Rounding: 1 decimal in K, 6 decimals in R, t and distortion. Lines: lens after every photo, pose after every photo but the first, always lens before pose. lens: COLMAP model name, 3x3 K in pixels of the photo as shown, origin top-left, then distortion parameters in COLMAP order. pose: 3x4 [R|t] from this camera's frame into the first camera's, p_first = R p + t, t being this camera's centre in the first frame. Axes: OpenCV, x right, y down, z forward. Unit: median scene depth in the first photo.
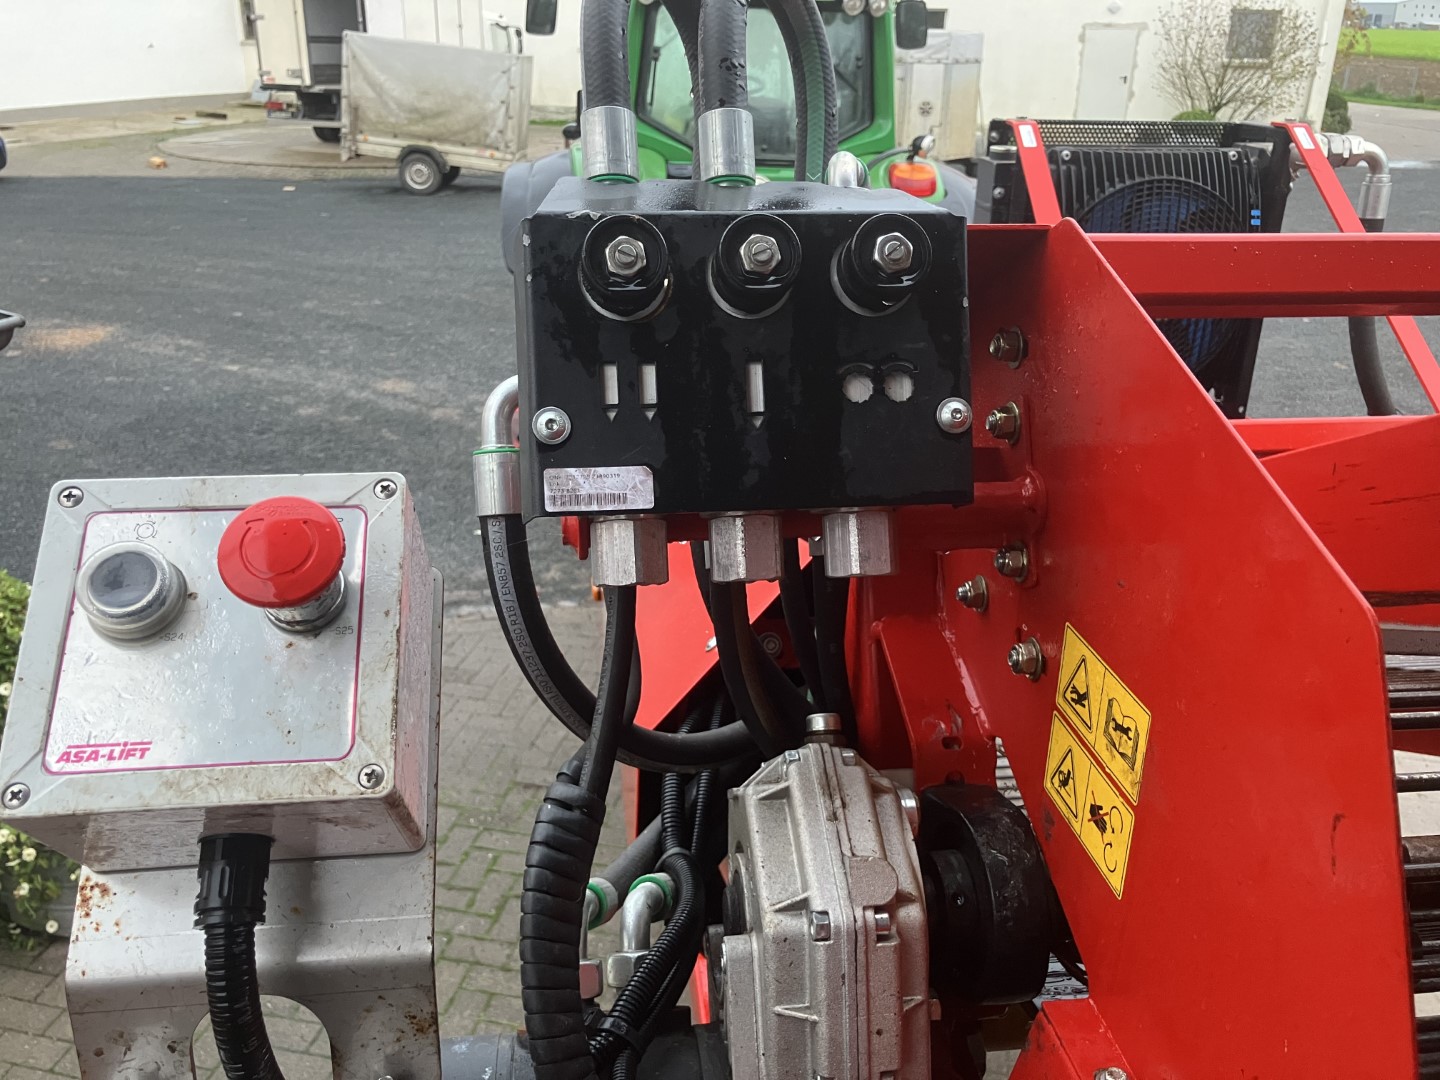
lens RADIAL K [[1195.5, 0, 723.2], [0, 1195.5, 528.0], [0, 0, 1]] dist [0.064459, -0.010377]
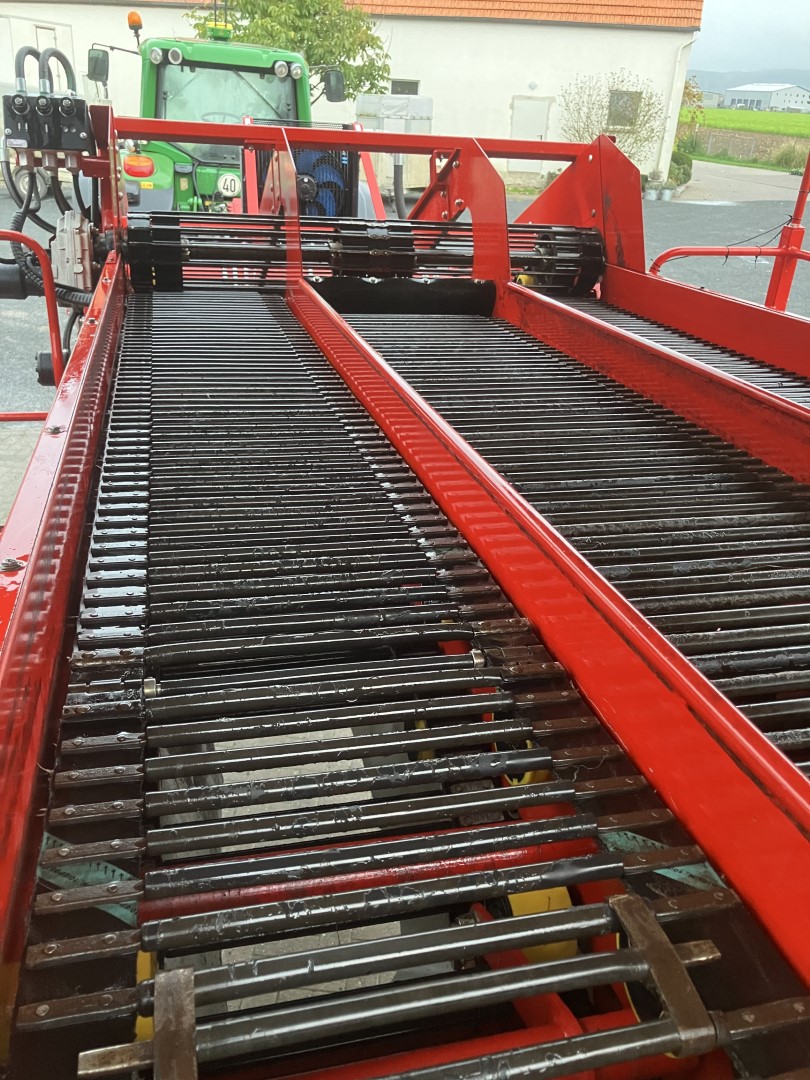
lens RADIAL K [[896.7, 0, 400.5], [0, 896.7, 550.1], [0, 0, 1]] dist [0.064459, -0.010377]
pose [[0.992696, -0.023008, 0.118432, 0.027412], [0.014253, 0.997138, 0.074248, 0.038208], [-0.119801, -0.072018, 0.990182, -0.088444]]
